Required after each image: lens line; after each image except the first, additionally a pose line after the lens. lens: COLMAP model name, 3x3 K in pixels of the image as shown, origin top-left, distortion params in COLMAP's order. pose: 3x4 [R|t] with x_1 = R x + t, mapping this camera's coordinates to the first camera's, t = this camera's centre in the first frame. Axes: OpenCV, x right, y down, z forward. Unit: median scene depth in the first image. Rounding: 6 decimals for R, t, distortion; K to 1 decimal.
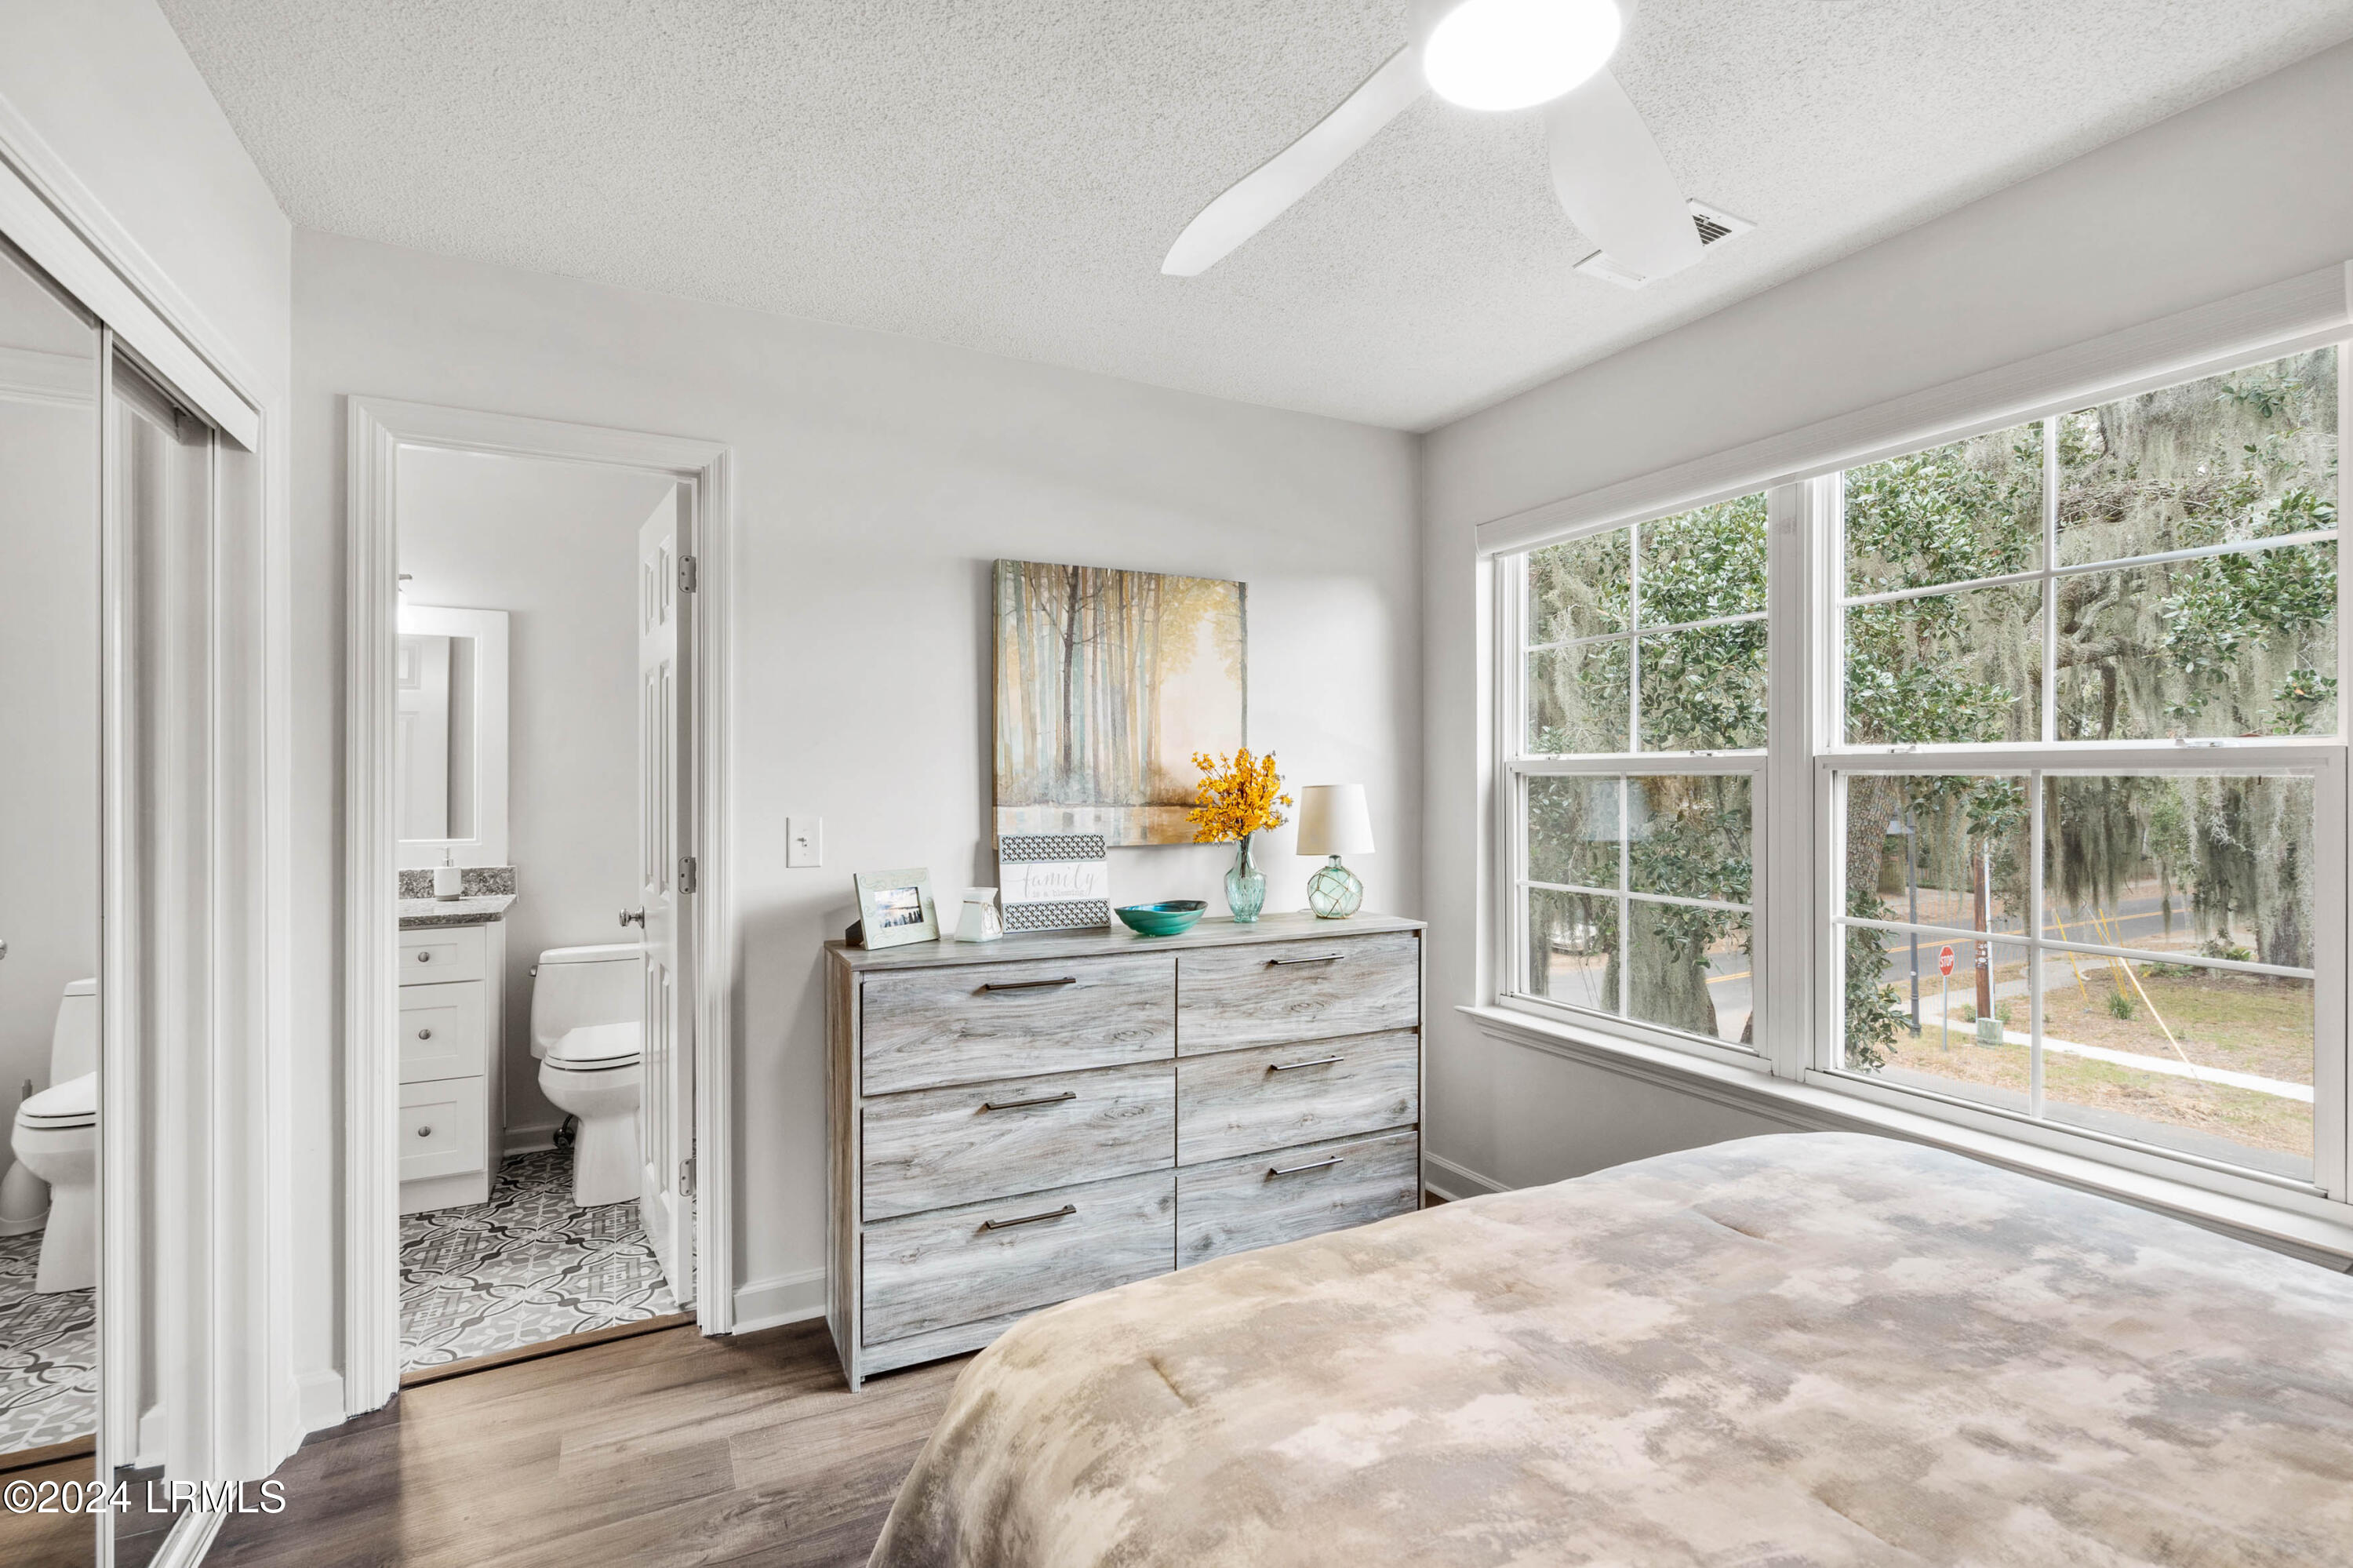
lens RADIAL K [[1059.7, 0, 1178.7], [0, 1059.7, 780.7], [0, 0, 1]] dist [-0.005182, 0.001907]
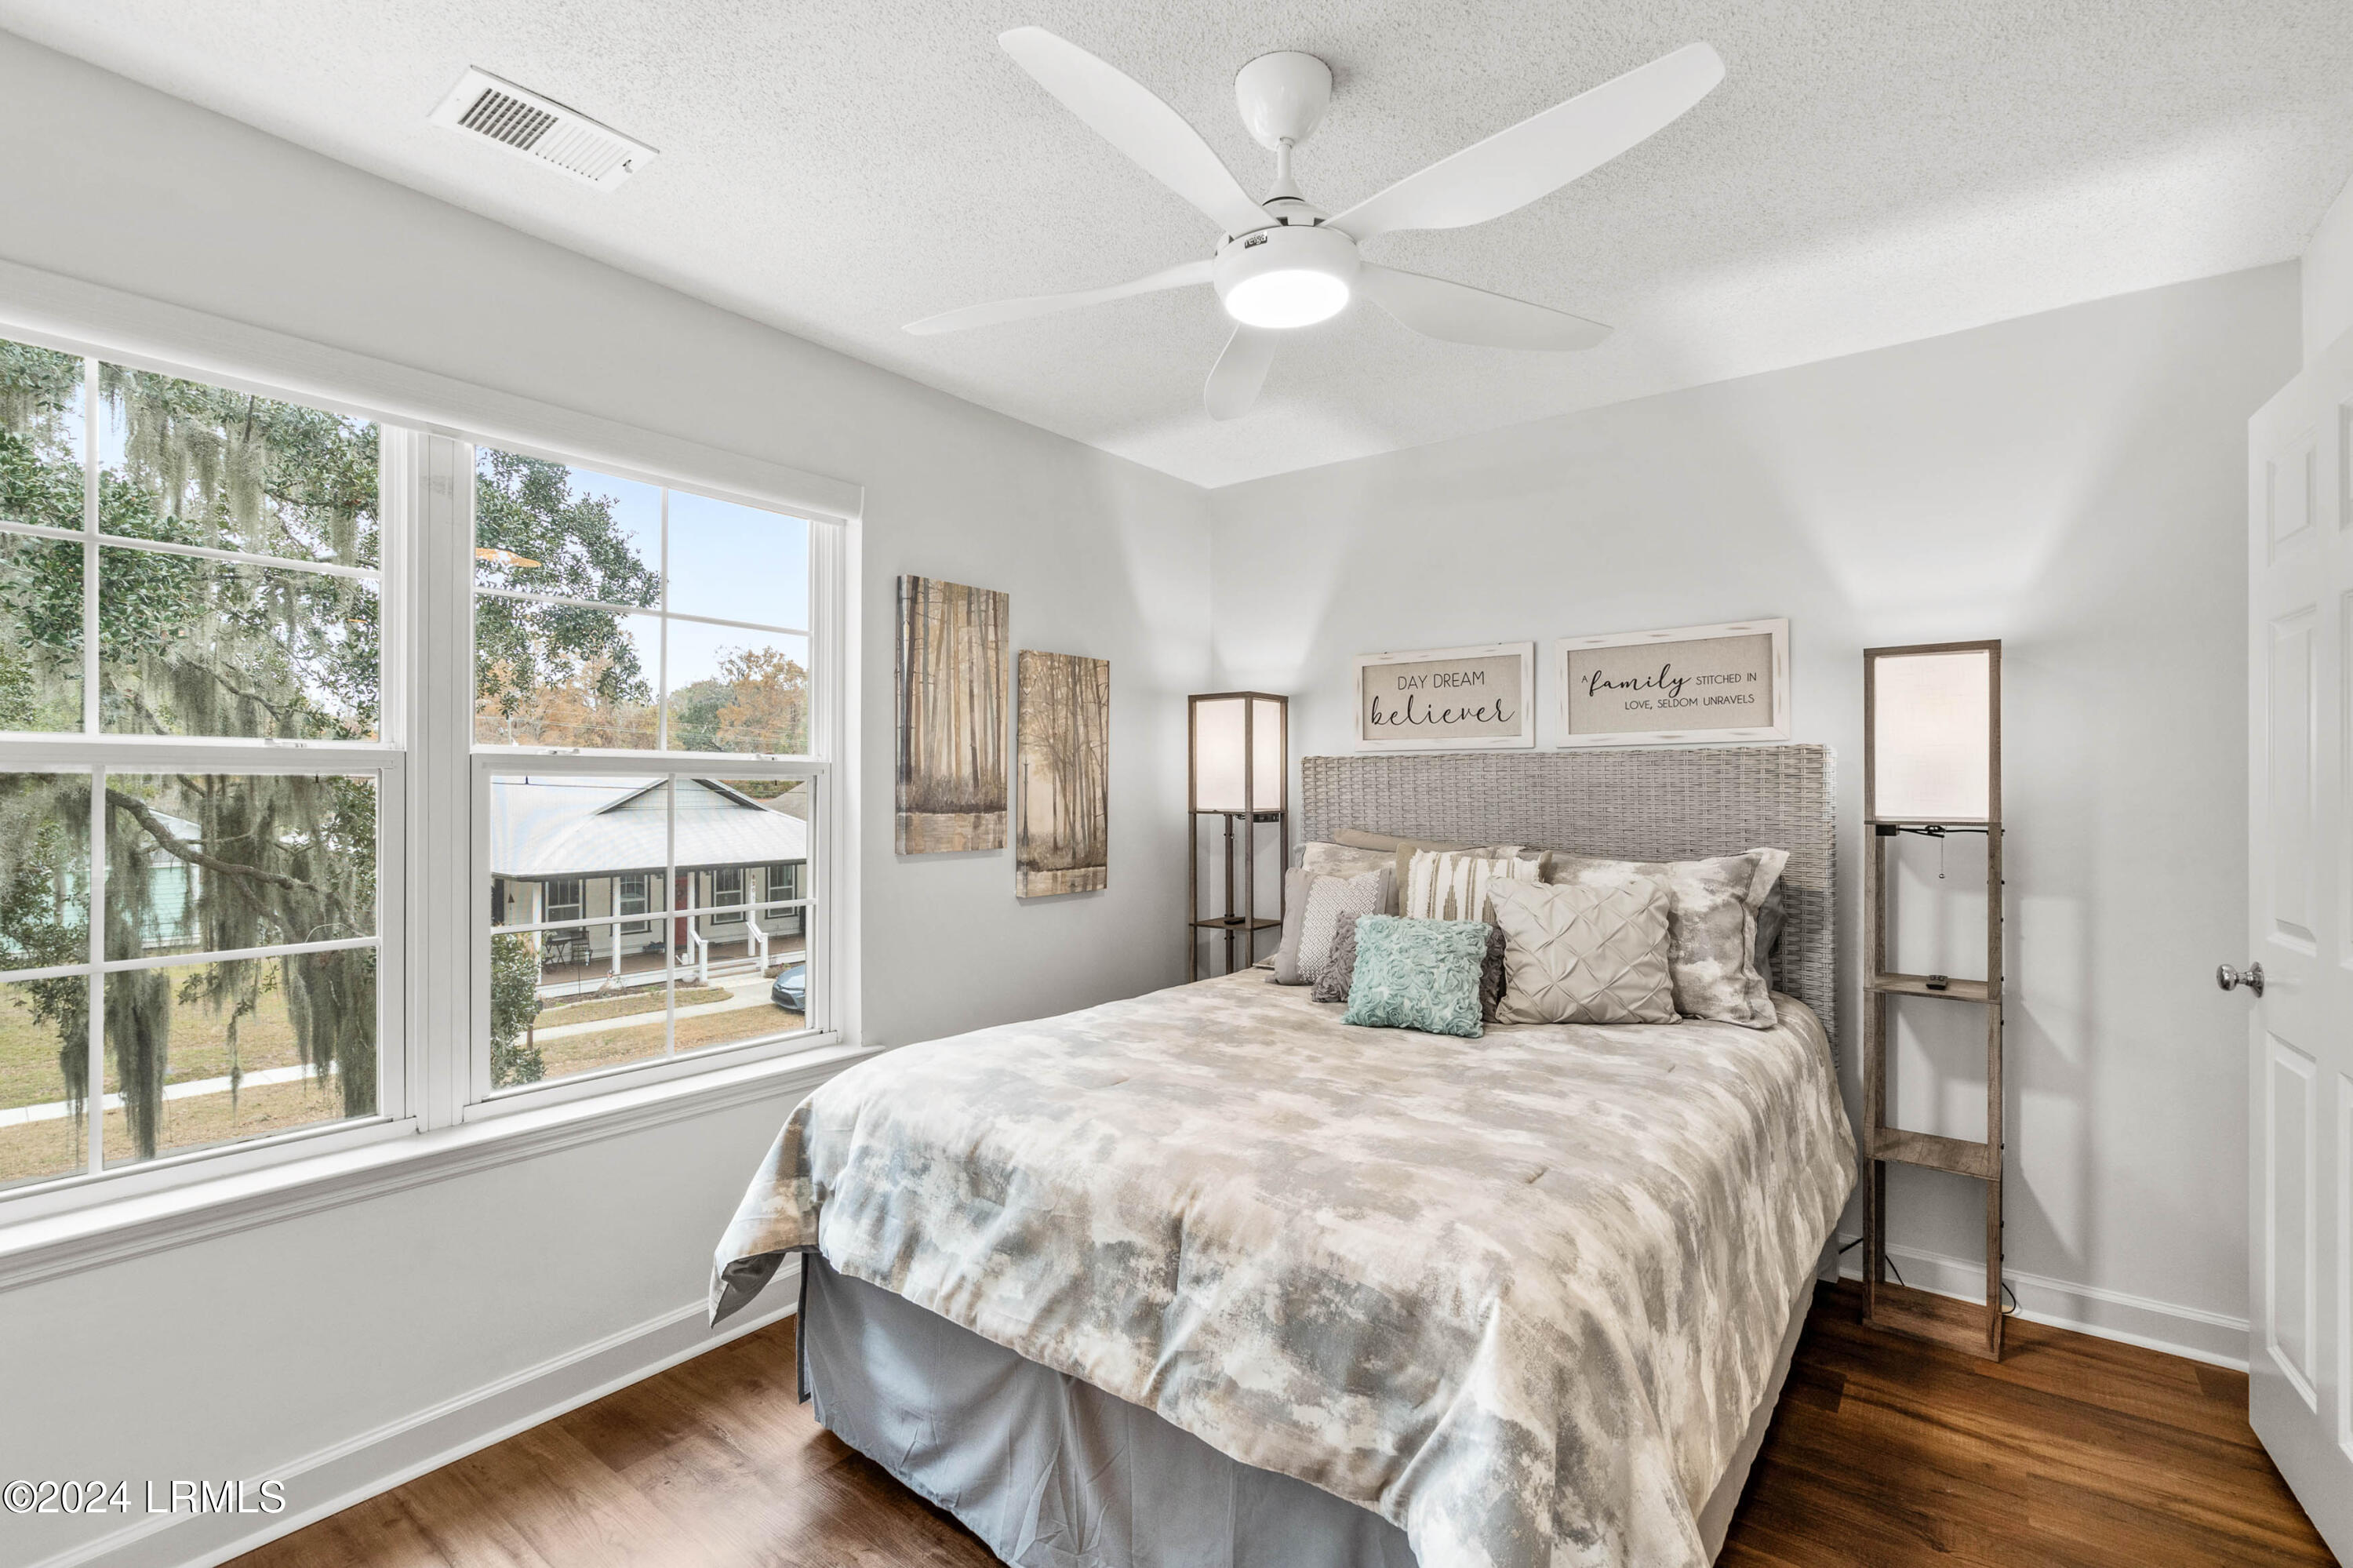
lens RADIAL K [[1059.7, 0, 1188.5], [0, 1059.7, 779.0], [0, 0, 1]] dist [-0.005182, 0.001907]
pose [[-0.428726, 0.000735, 0.903434, -1.095294], [-0.001795, 0.999997, -0.001665, -0.001638], [-0.903433, -0.002336, -0.428724, 1.970949]]
